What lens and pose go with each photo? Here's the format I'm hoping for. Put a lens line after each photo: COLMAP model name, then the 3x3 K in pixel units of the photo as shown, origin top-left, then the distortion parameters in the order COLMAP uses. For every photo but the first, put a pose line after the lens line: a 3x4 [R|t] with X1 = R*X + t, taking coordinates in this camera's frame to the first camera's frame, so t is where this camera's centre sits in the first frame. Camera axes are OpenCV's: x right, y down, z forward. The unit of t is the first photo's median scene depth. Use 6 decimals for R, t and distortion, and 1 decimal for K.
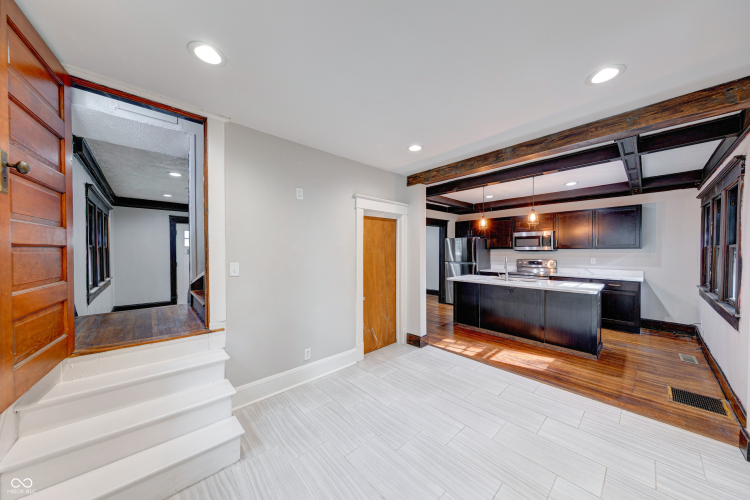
lens RADIAL K [[246.6, 0, 373.3], [0, 246.6, 252.3], [0, 0, 1]] dist [0.001055, -0.000039]
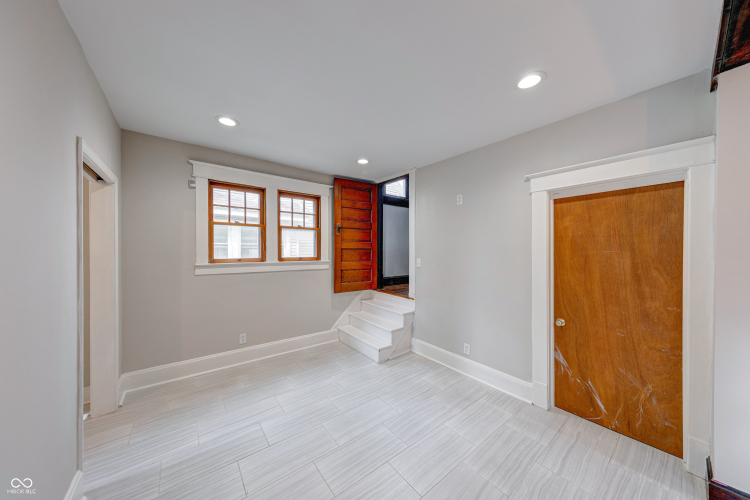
lens RADIAL K [[246.6, 0, 374.1], [0, 246.6, 251.1], [0, 0, 1]] dist [0.001055, -0.000039]
pose [[-0.073066, 0.001103, -0.997327, 0.668601], [-0.010885, 0.999939, 0.001904, -0.002568], [0.997268, 0.010995, -0.073049, 0.556324]]
